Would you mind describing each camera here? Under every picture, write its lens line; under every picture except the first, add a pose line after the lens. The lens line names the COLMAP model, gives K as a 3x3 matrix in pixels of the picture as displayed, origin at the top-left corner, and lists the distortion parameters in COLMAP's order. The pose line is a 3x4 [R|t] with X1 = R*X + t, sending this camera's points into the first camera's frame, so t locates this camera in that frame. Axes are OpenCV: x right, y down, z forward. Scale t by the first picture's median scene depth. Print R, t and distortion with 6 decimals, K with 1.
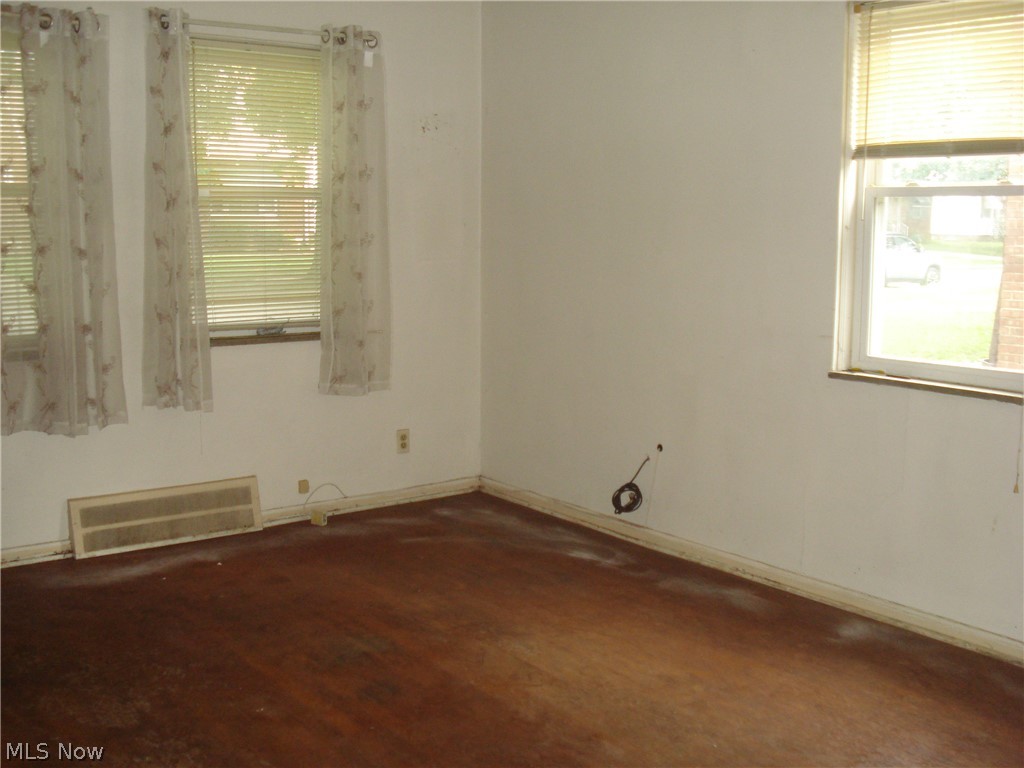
lens RADIAL K [[1182.5, 0, 510.9], [0, 1182.5, 389.7], [0, 0, 1]] dist [-0.068781, -0.080772]
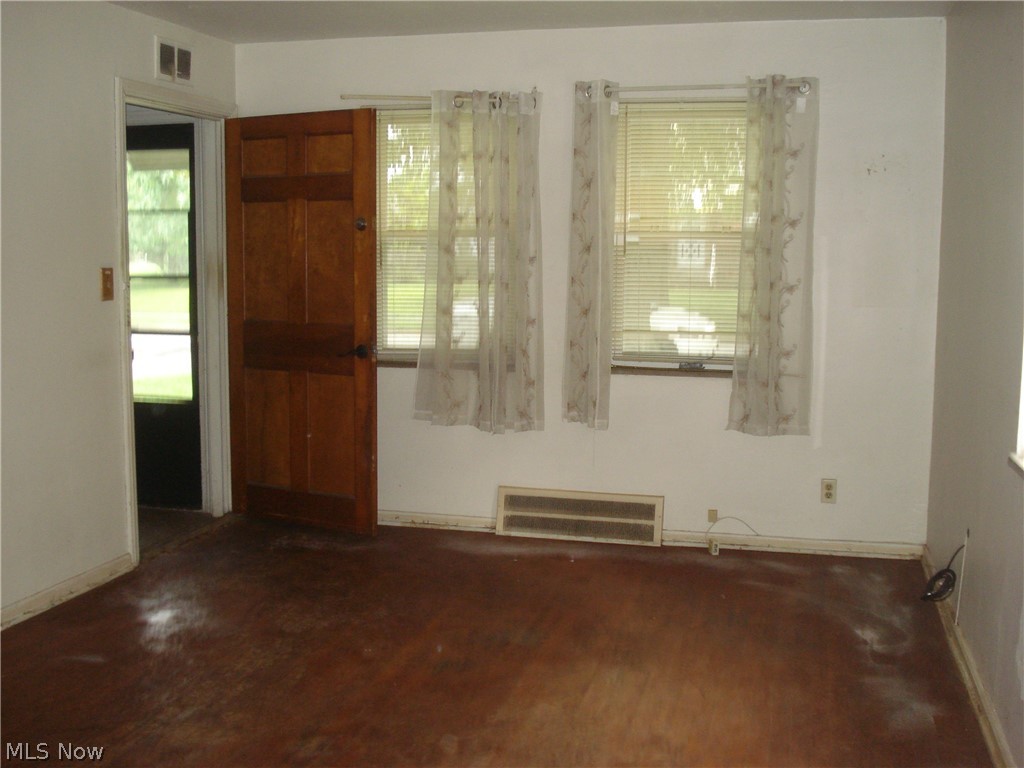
lens RADIAL K [[1182.5, 0, 510.9], [0, 1182.5, 389.7], [0, 0, 1]] dist [-0.068781, -0.080772]
pose [[0.616545, 0.087329, -0.782461, 0.571071], [-0.118085, 0.992845, 0.017764, -0.029294], [0.778414, 0.081444, 0.622446, 0.213237]]
